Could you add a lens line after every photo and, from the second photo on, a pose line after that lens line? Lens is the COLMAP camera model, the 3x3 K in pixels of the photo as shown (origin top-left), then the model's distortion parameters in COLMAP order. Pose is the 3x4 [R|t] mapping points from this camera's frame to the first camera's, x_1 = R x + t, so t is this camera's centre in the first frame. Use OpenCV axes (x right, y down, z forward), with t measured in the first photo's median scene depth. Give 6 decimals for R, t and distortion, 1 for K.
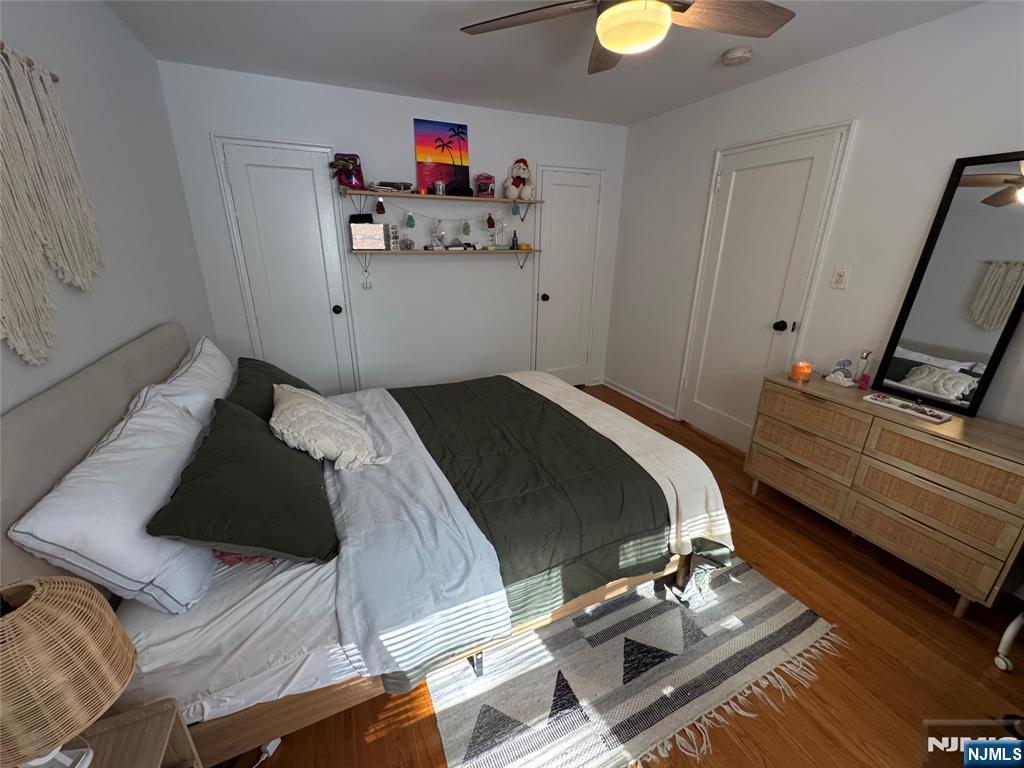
lens RADIAL K [[410.0, 0, 509.9], [0, 410.0, 380.9], [0, 0, 1]] dist [-0.002182, -0.000455]
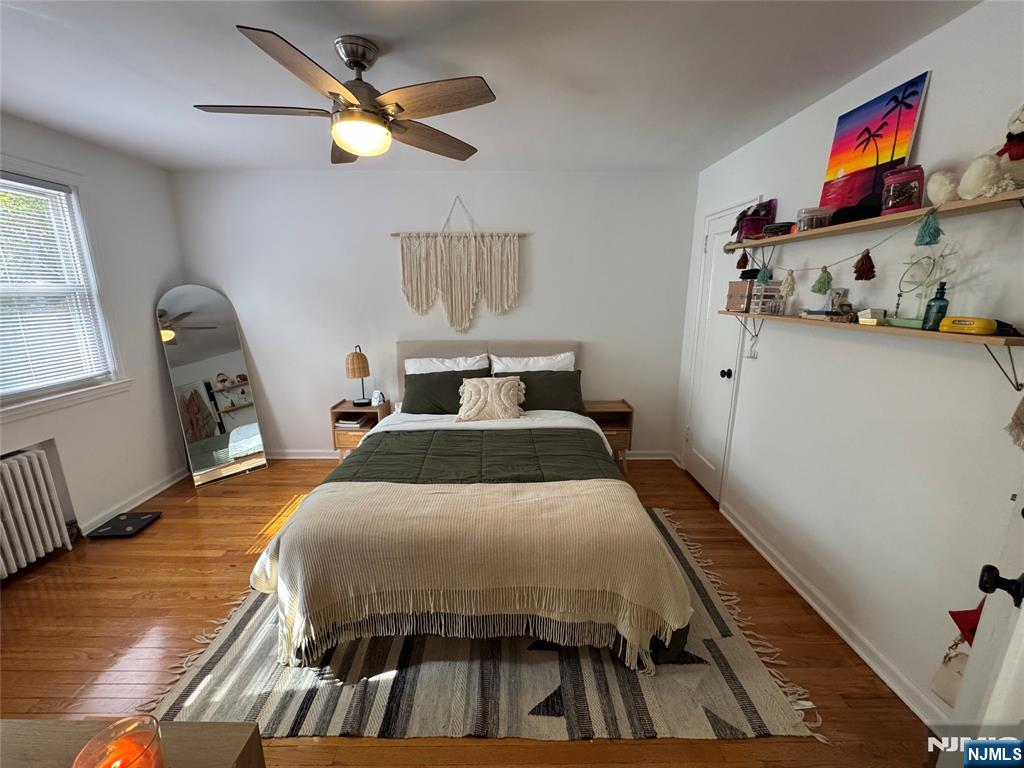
lens RADIAL K [[410.0, 0, 509.9], [0, 410.0, 380.9], [0, 0, 1]] dist [-0.002182, -0.000455]
pose [[-0.403279, 0.191731, -0.894765, 0.588481], [-0.303138, 0.894601, 0.328323, -0.313603], [0.863408, 0.403644, -0.302653, 0.875764]]
